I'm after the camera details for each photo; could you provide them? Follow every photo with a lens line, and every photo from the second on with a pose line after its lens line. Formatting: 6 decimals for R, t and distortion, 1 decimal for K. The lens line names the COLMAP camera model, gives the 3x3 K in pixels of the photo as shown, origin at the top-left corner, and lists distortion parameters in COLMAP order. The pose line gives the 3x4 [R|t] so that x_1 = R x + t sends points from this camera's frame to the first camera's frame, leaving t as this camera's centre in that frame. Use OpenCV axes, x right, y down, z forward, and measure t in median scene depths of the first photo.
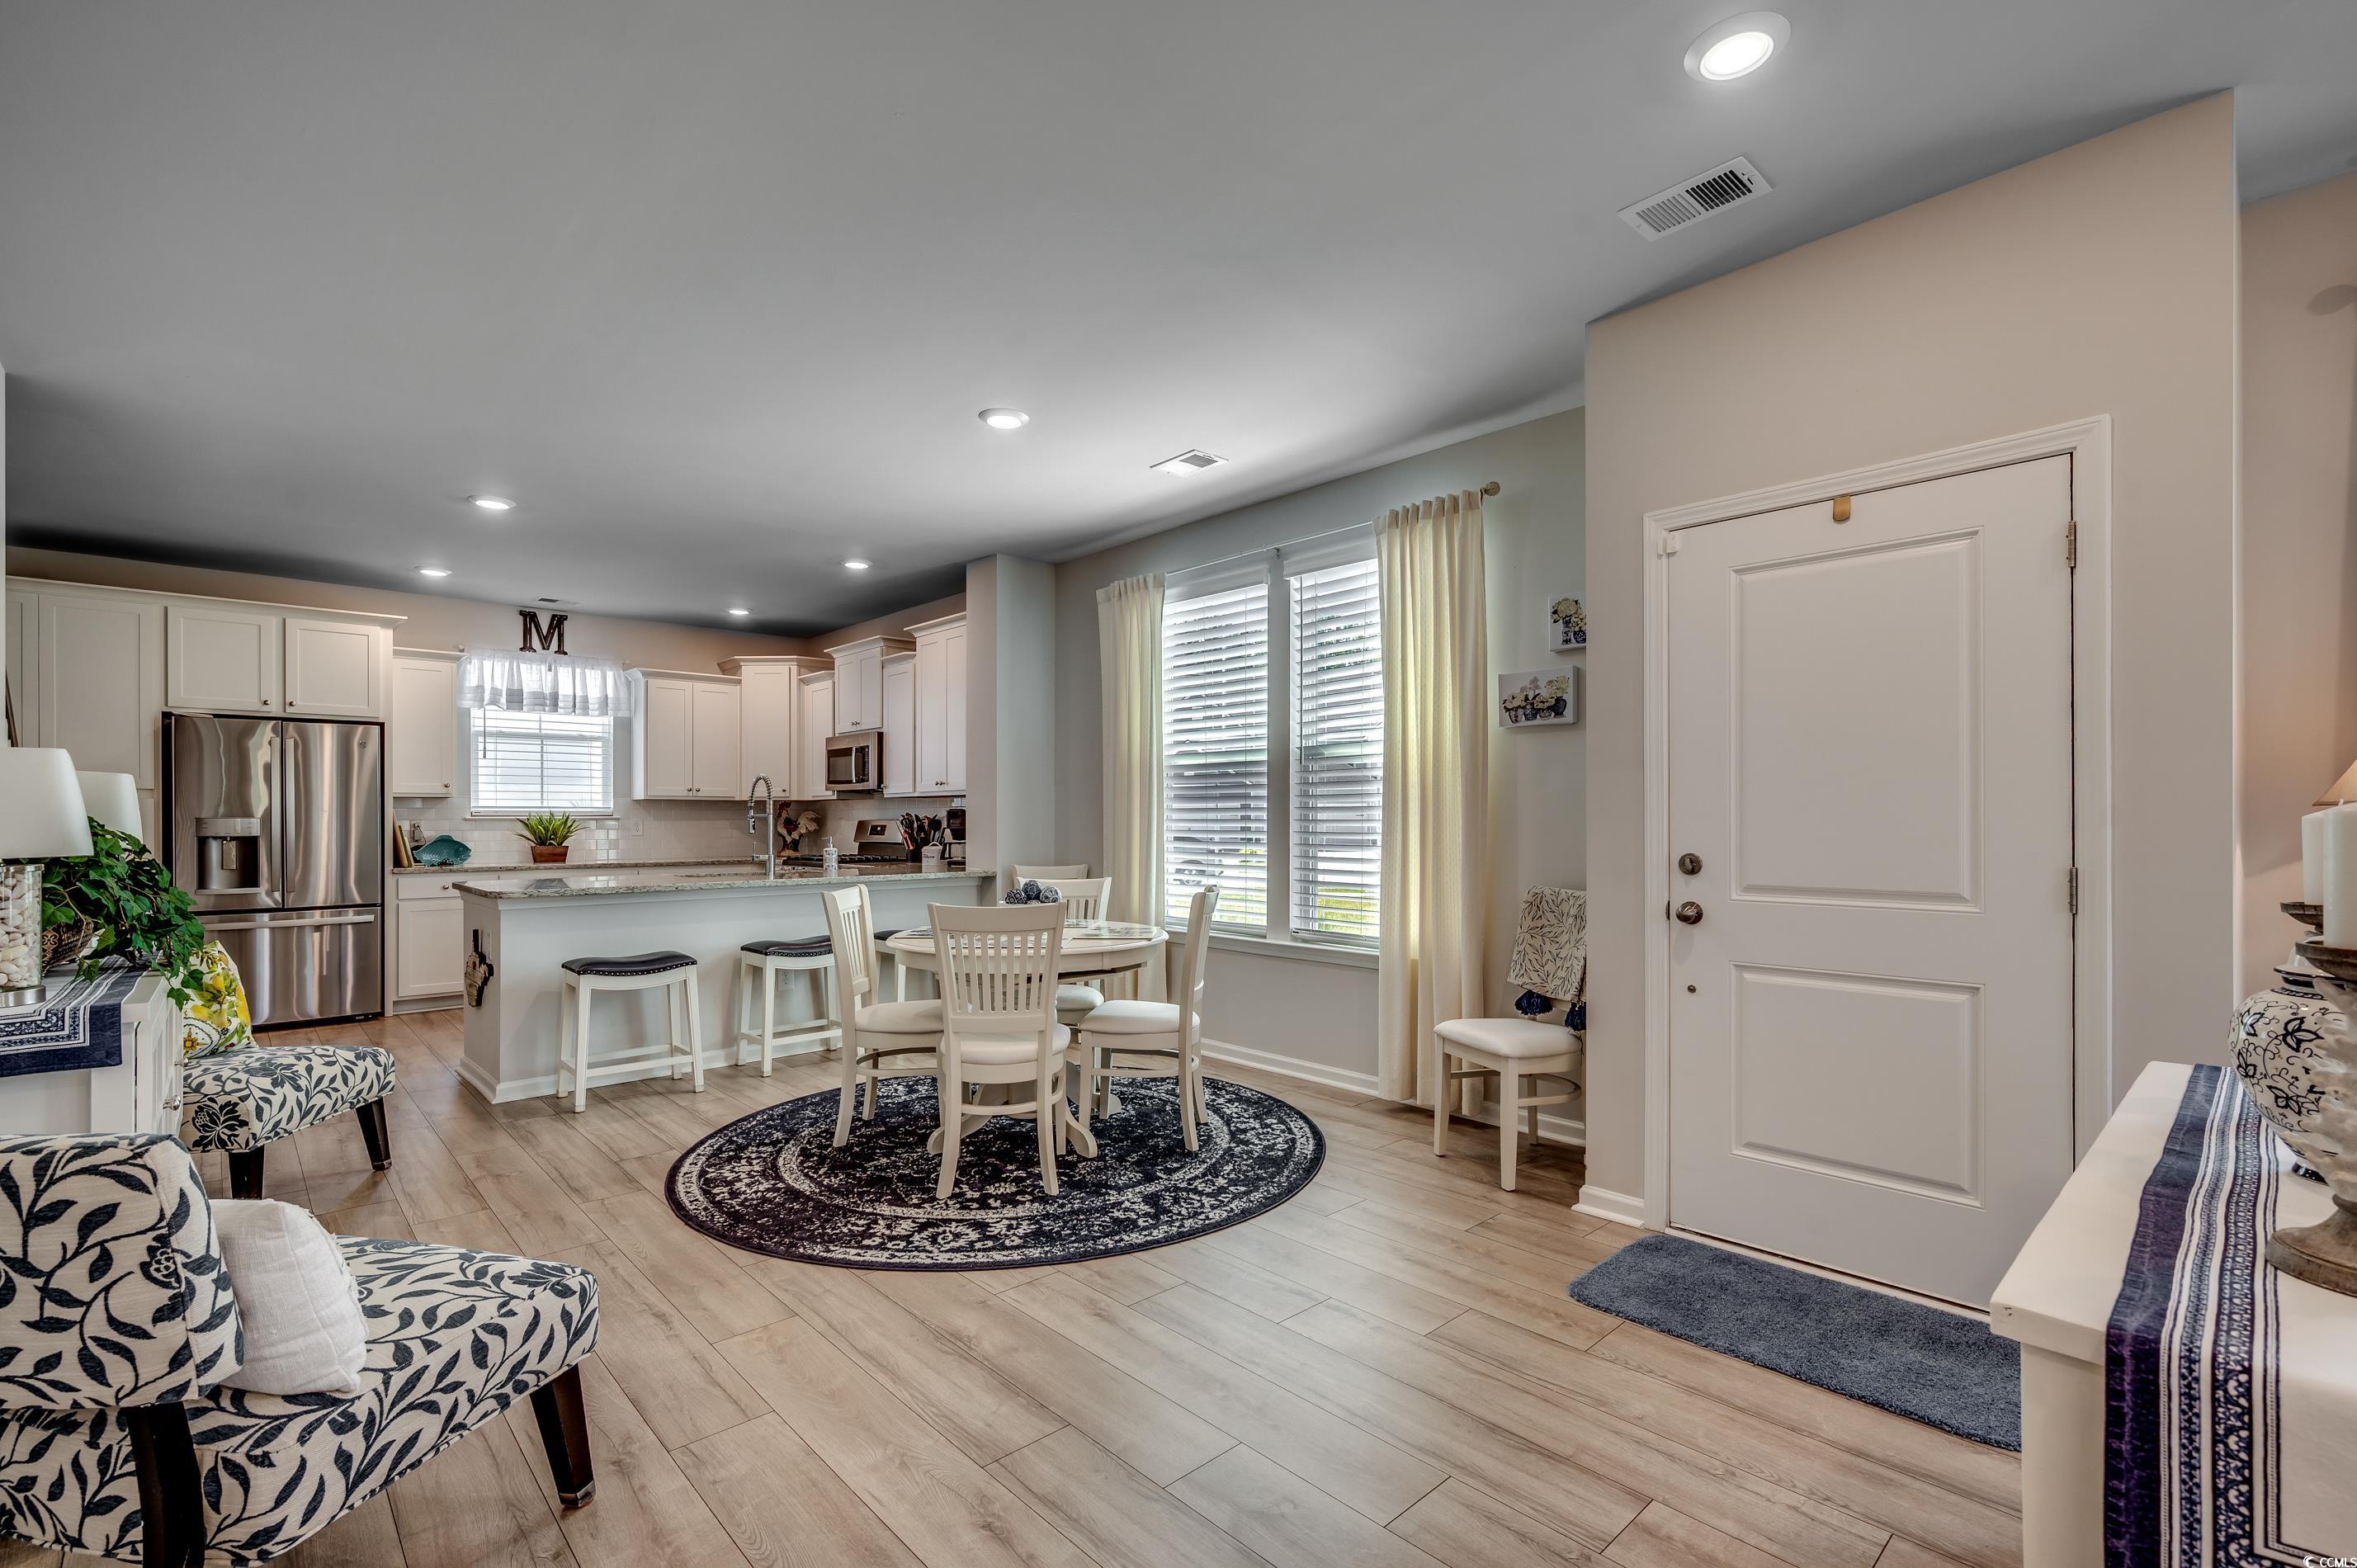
lens RADIAL K [[1050.8, 0, 1210.2], [0, 1050.8, 820.0], [0, 0, 1]] dist [-0.002601, 0.000753]
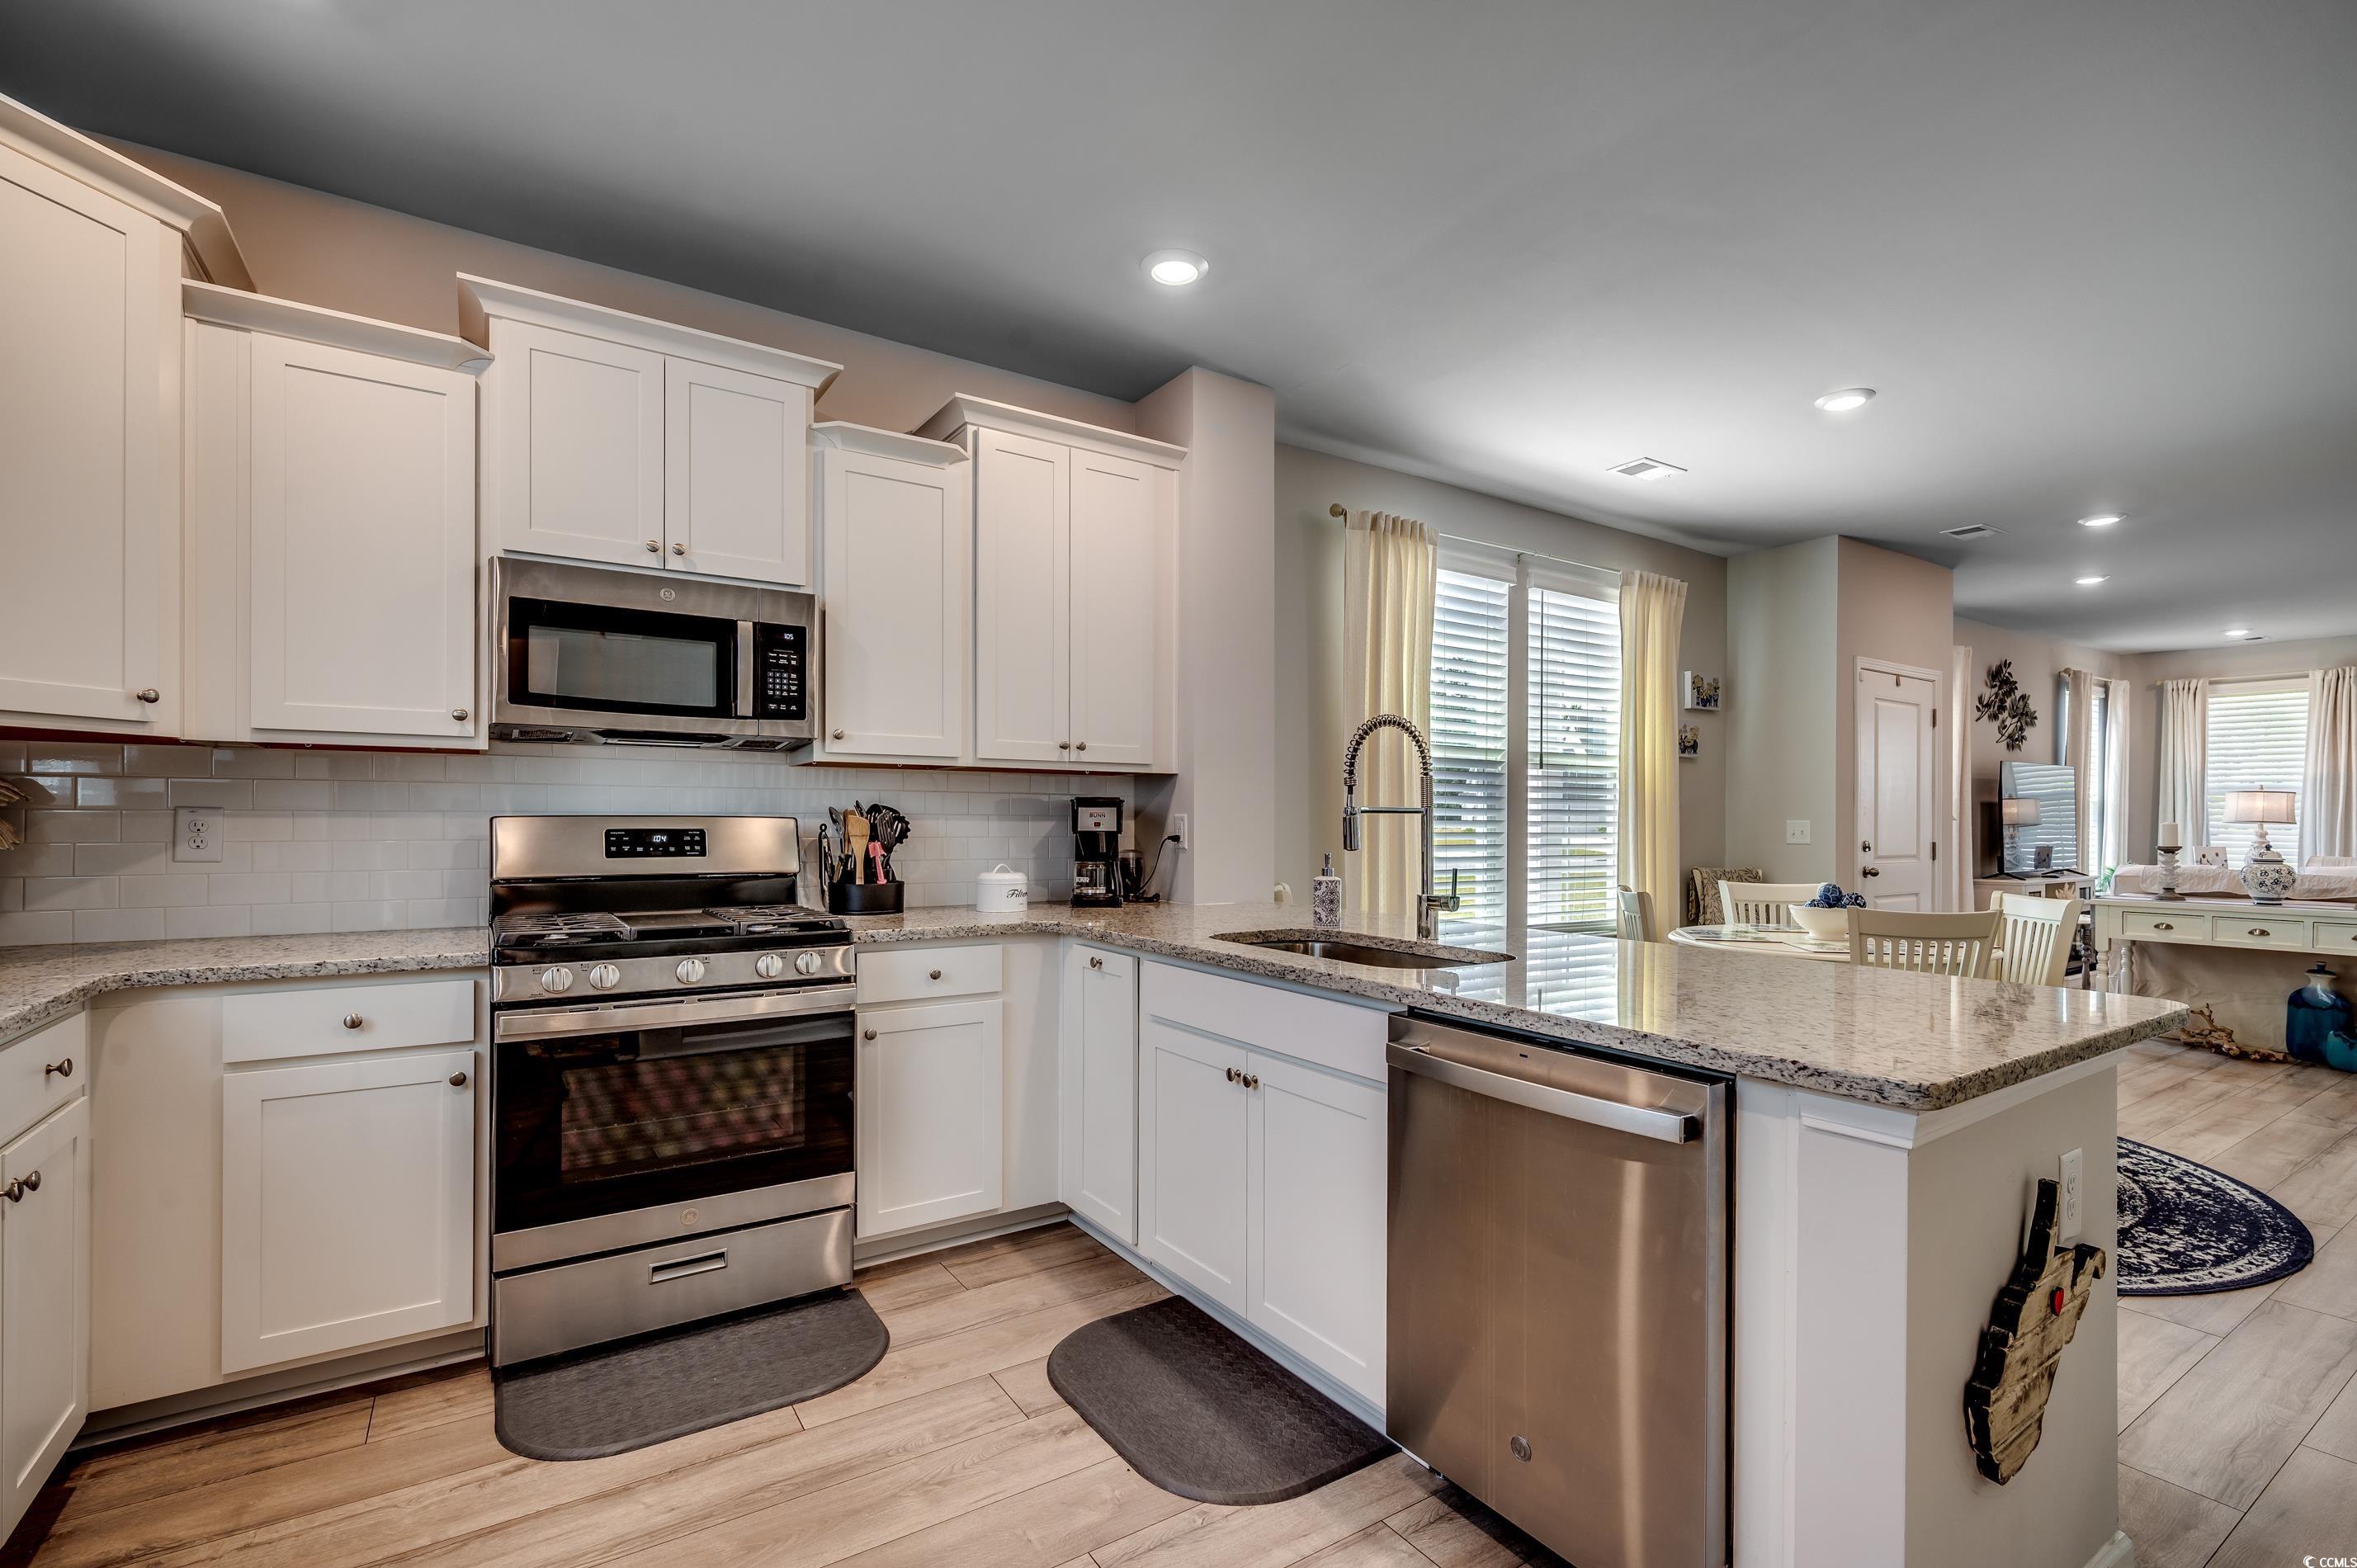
lens RADIAL K [[1050.8, 0, 1187.6], [0, 1050.8, 822.3], [0, 0, 1]] dist [-0.002601, 0.000753]
pose [[0.177118, 0.000415, 0.984190, -0.853786], [-0.004201, 0.999991, 0.000335, 0.001502], [-0.984181, -0.004194, 0.177118, 0.976852]]
